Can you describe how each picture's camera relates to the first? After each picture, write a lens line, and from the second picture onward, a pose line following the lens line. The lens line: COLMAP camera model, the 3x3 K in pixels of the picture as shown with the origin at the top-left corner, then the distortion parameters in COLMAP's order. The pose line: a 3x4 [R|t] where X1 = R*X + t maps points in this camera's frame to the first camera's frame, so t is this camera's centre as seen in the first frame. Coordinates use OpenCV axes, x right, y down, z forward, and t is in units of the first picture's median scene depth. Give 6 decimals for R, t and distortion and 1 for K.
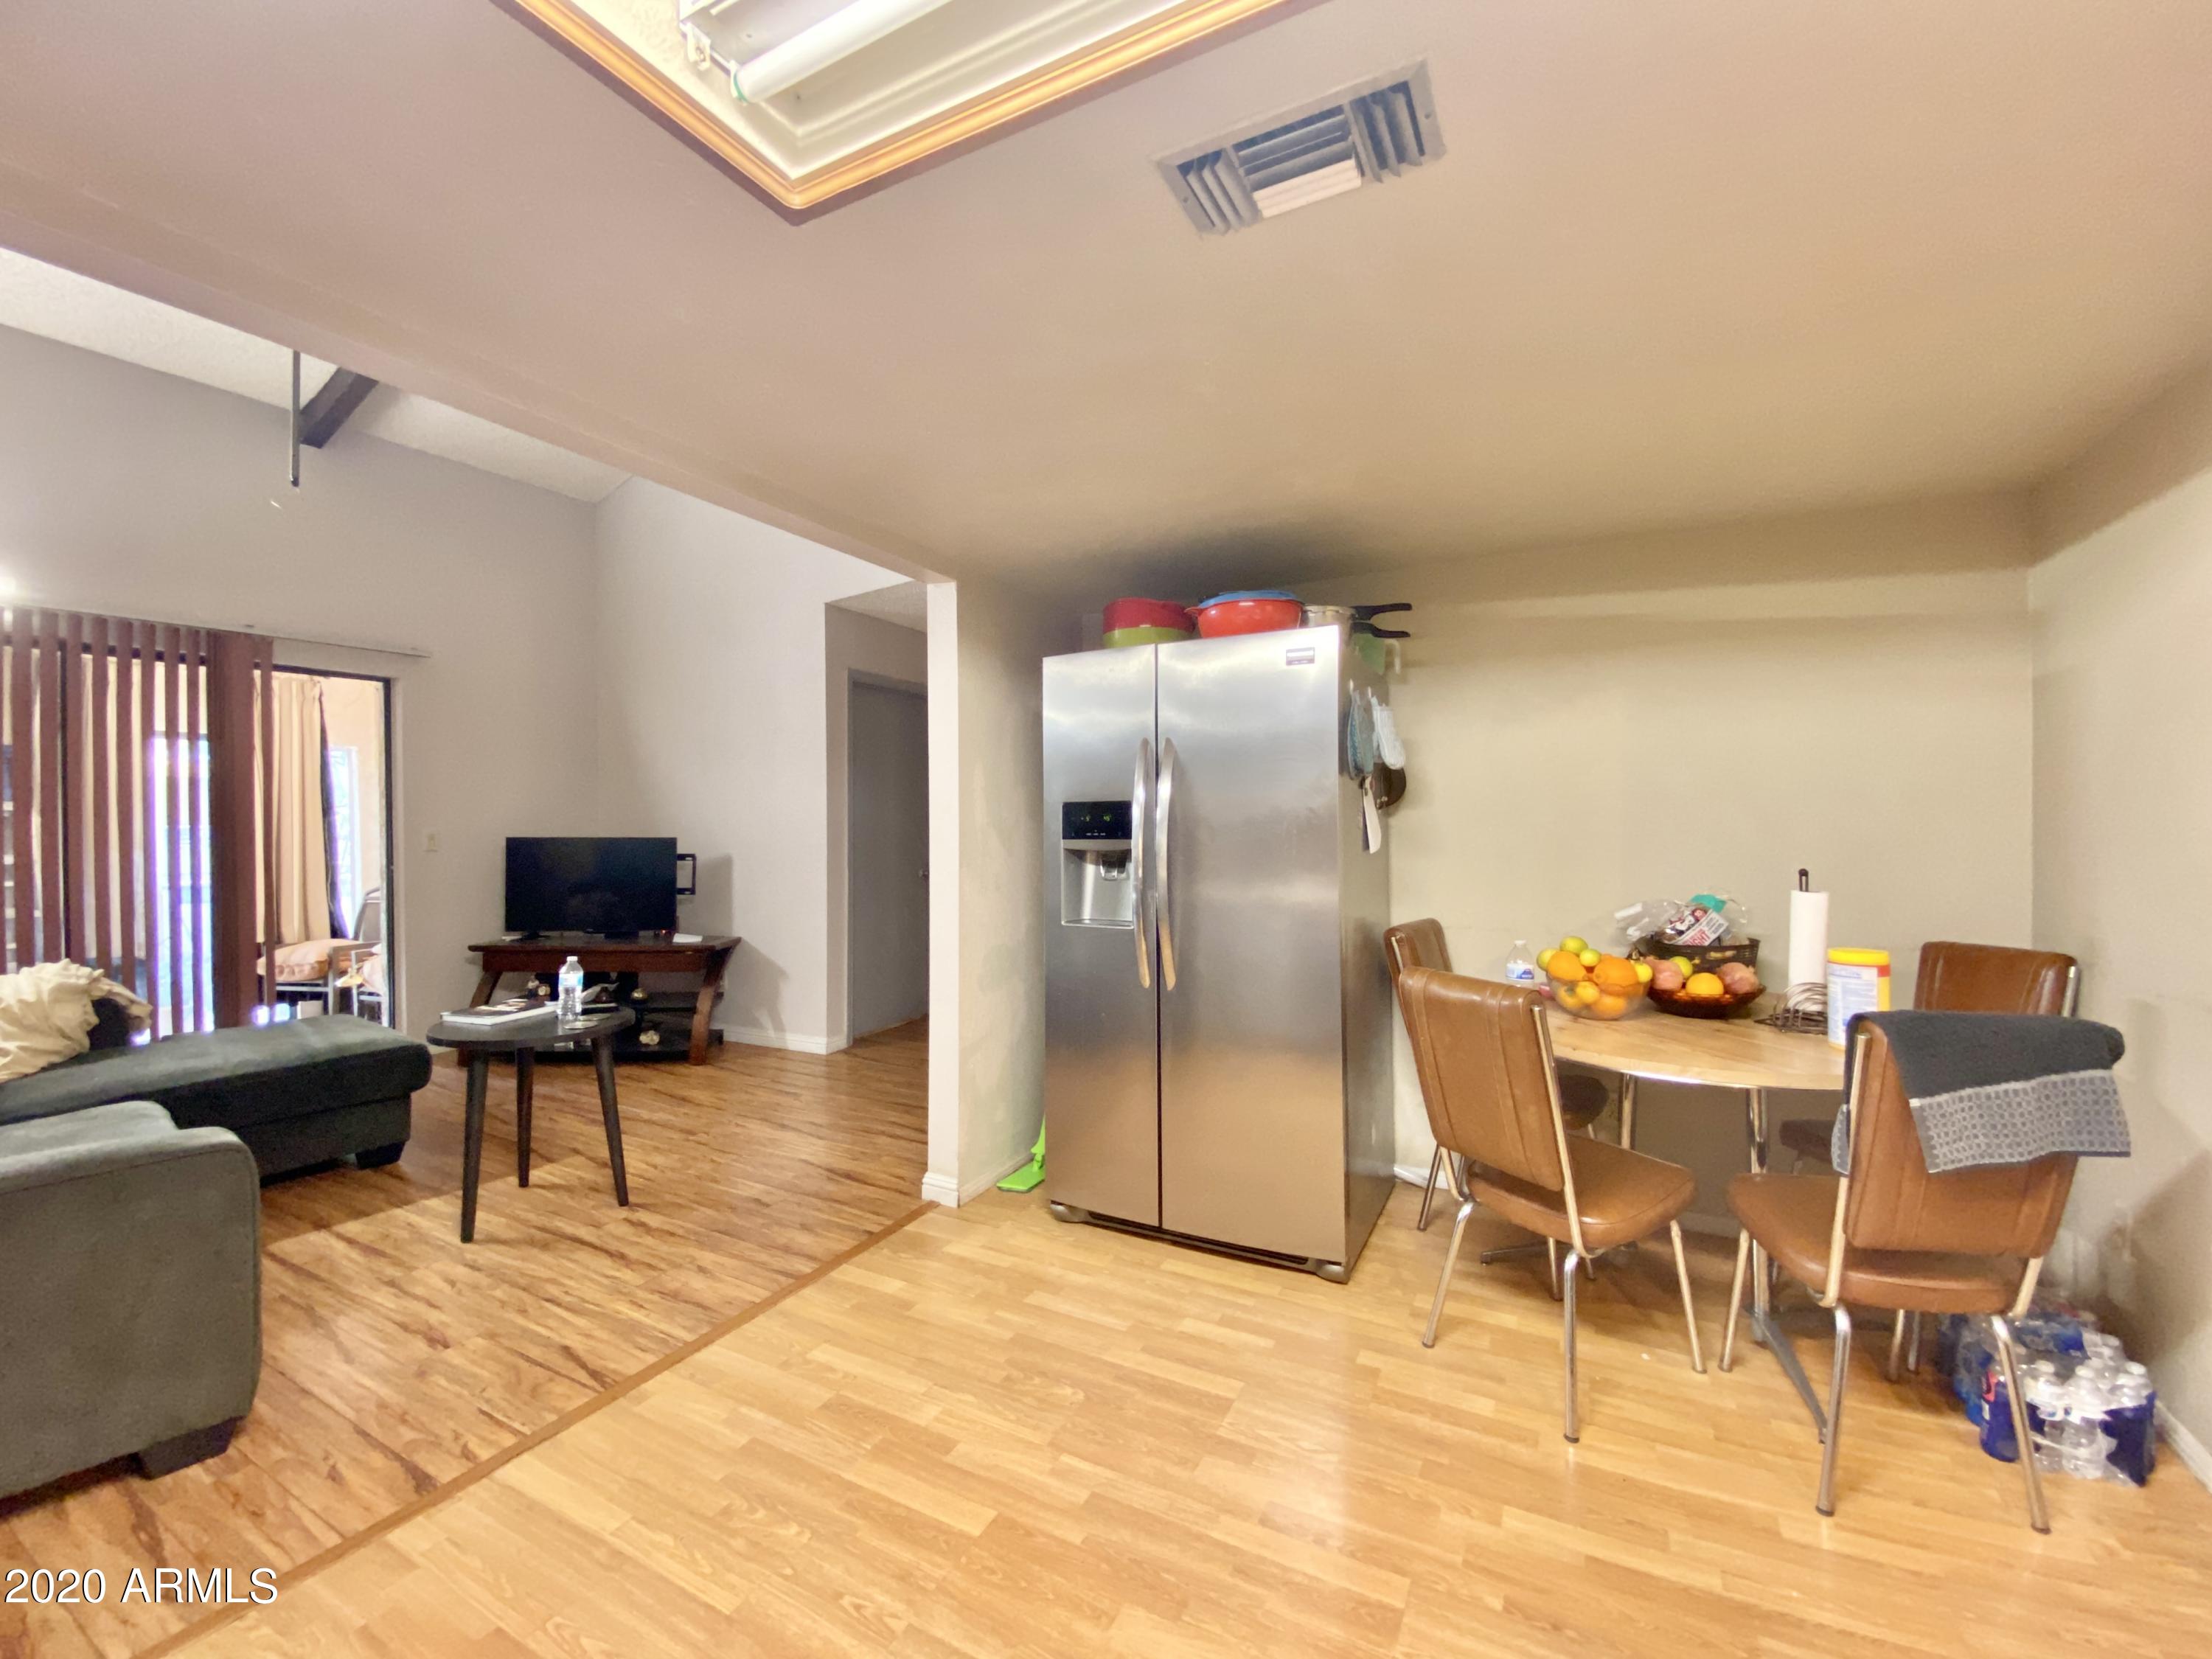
lens RADIAL K [[898.4, 0, 1102.2], [0, 898.4, 825.1], [0, 0, 1]] dist [0.017789, -0.019838]
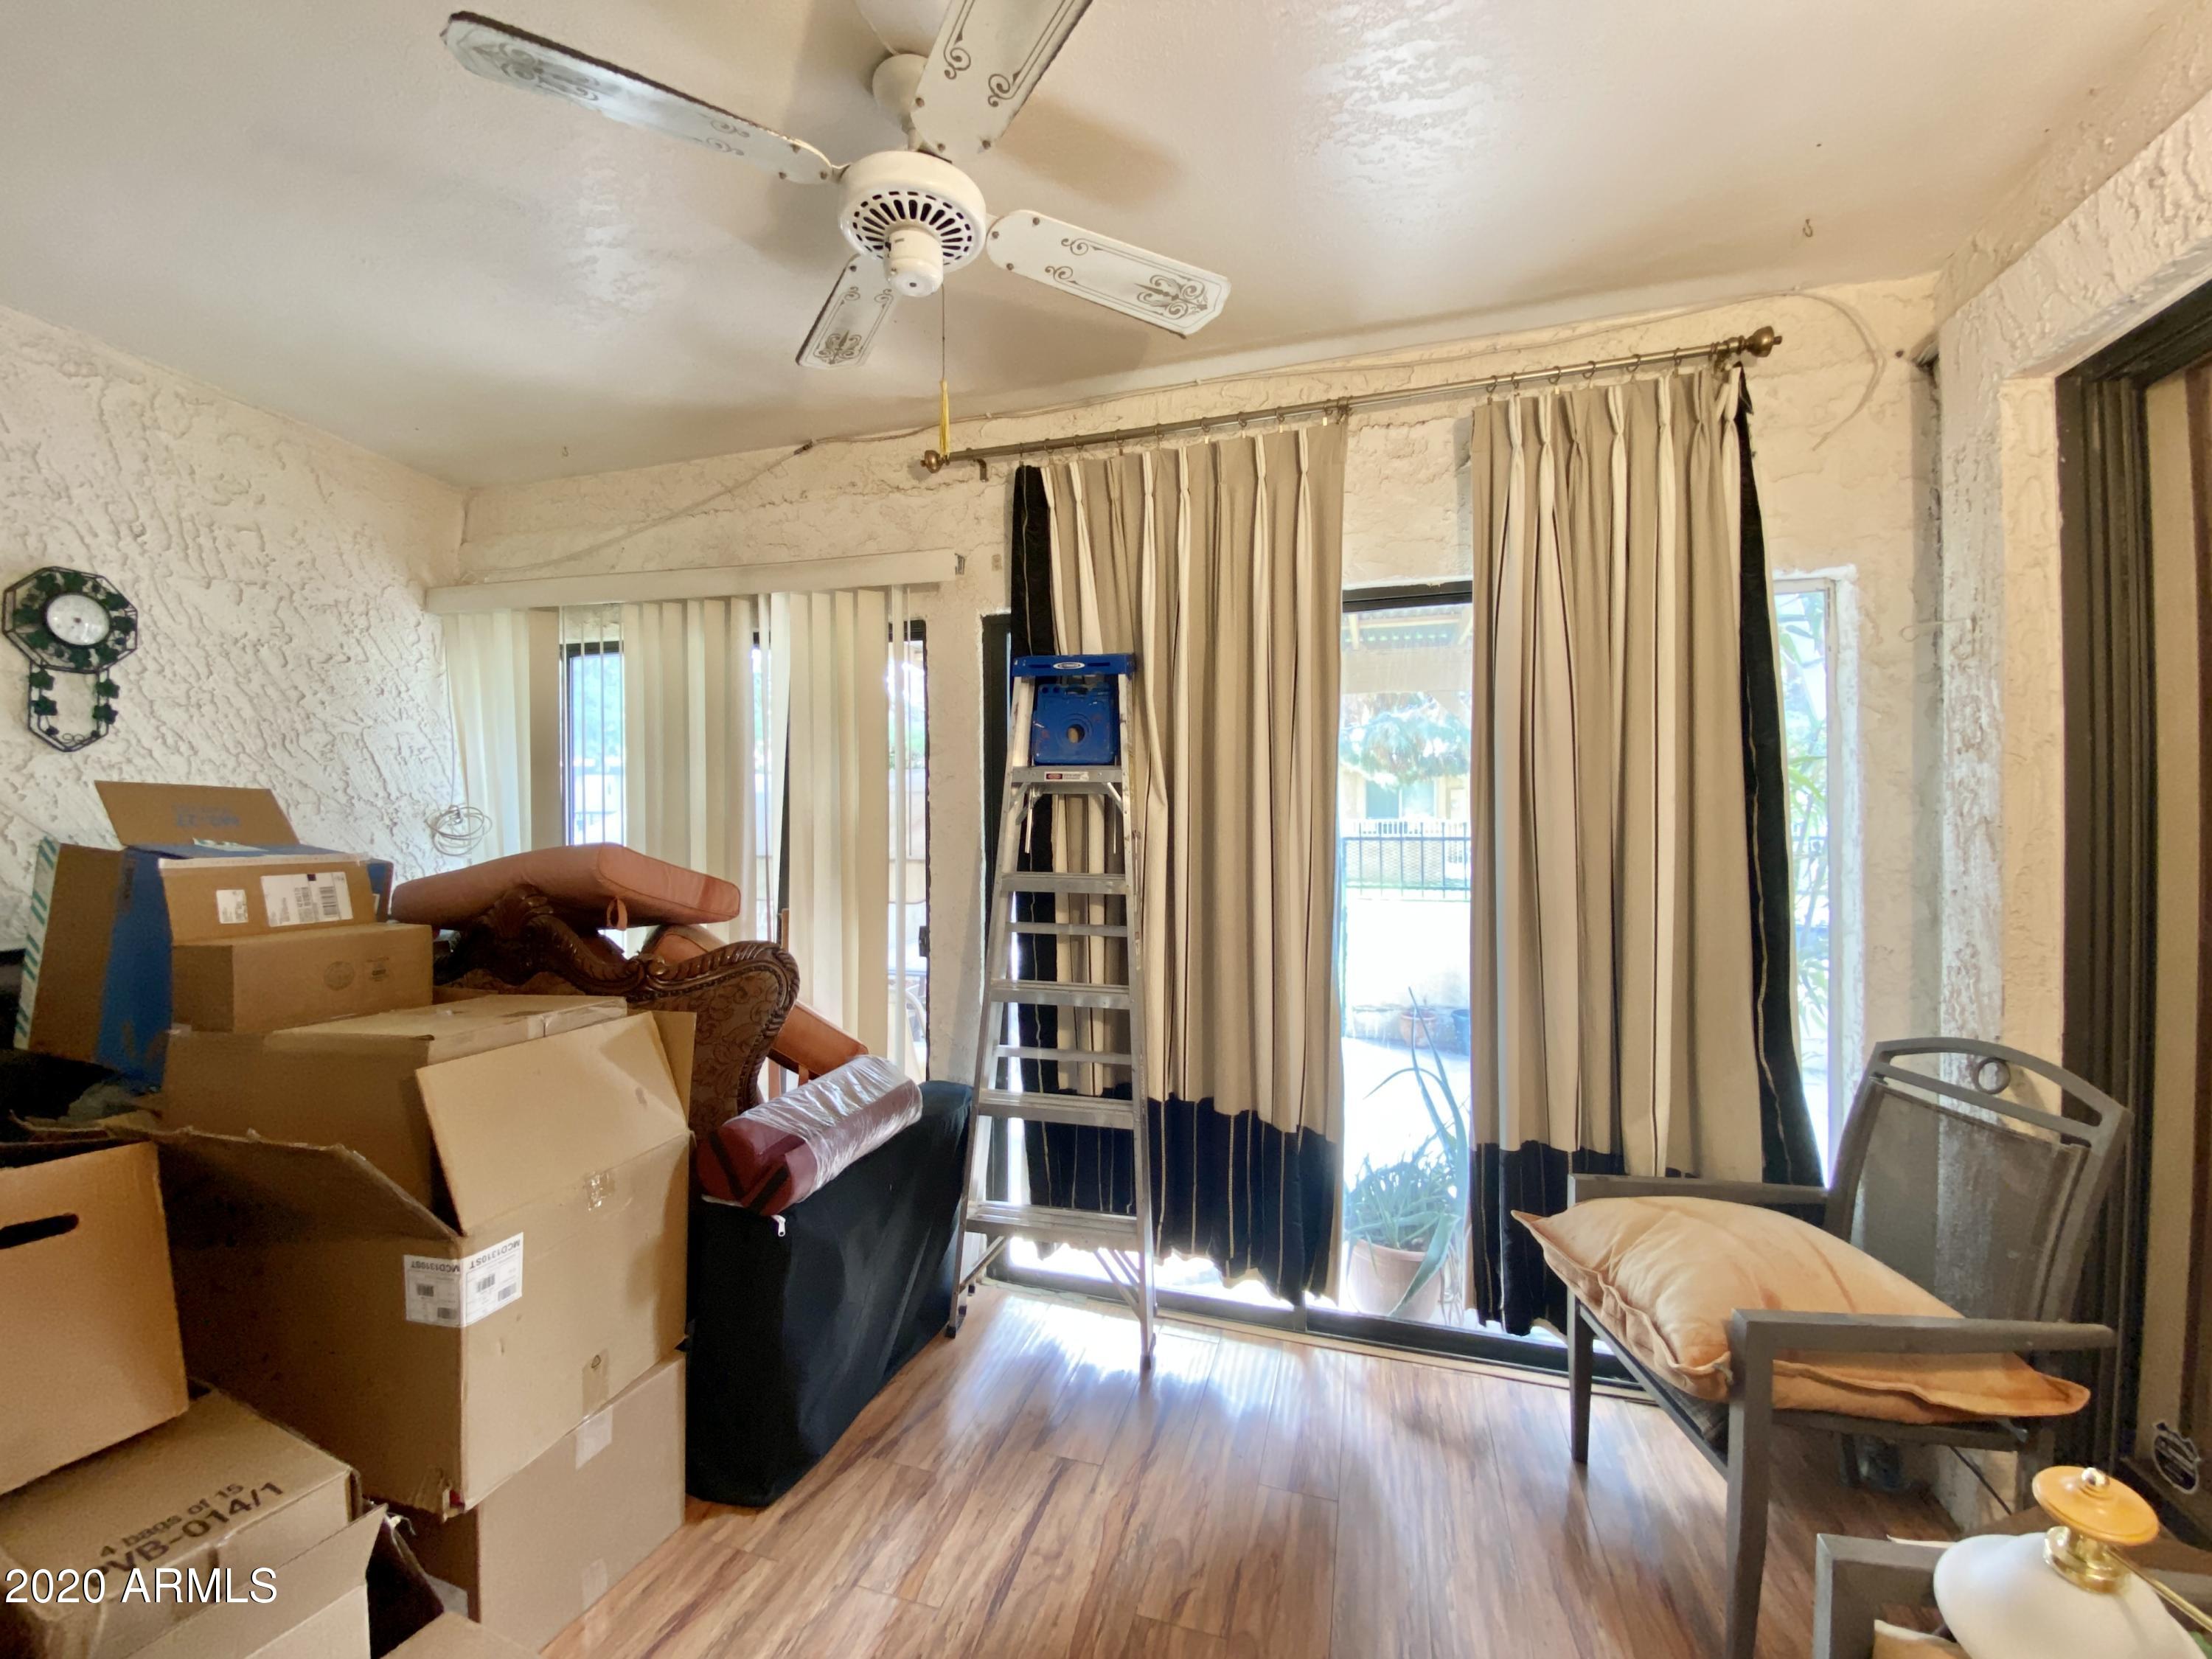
lens RADIAL K [[898.4, 0, 1102.2], [0, 898.4, 825.1], [0, 0, 1]] dist [0.017789, -0.019838]
pose [[0.200578, 0.010200, -0.979625, -0.811919], [-0.002189, 0.999948, 0.009964, 0.004832], [0.979675, 0.000146, 0.200589, 0.965206]]
